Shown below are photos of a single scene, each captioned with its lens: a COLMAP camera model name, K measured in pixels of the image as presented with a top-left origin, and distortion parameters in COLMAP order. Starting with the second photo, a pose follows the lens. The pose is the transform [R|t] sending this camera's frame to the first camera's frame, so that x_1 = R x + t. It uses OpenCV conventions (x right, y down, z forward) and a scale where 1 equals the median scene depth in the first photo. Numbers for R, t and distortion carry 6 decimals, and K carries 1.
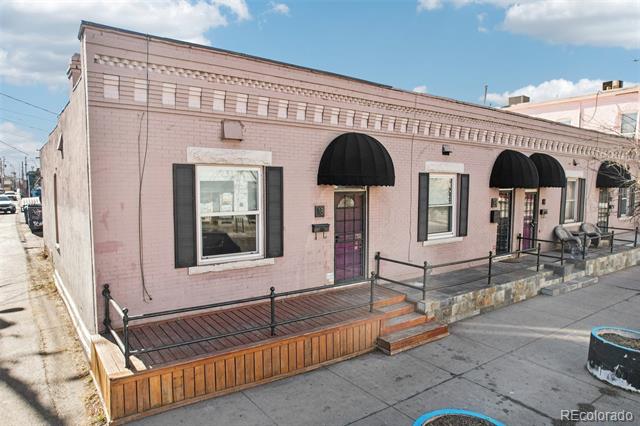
lens RADIAL K [[410.0, 0, 320.0], [0, 410.0, 213.0], [0, 0, 1]] dist [-0.063411, 0.055826]
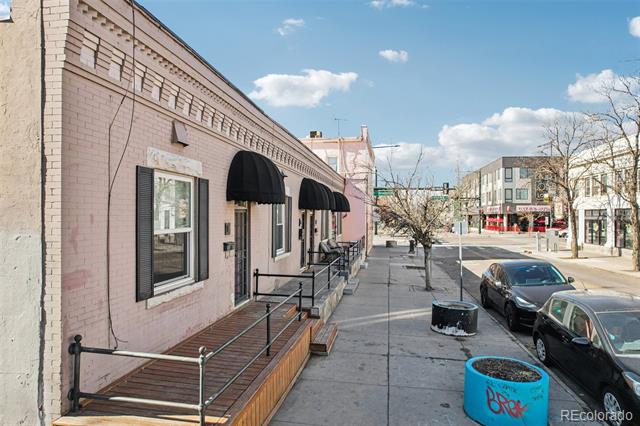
lens RADIAL K [[410.0, 0, 320.0], [0, 410.0, 213.0], [0, 0, 1]] dist [-0.063411, 0.055826]
pose [[0.722610, 0.005458, 0.691235, -0.581372], [0.044462, 0.997531, -0.054356, 0.023972], [-0.689825, 0.070012, 0.720583, 0.189195]]
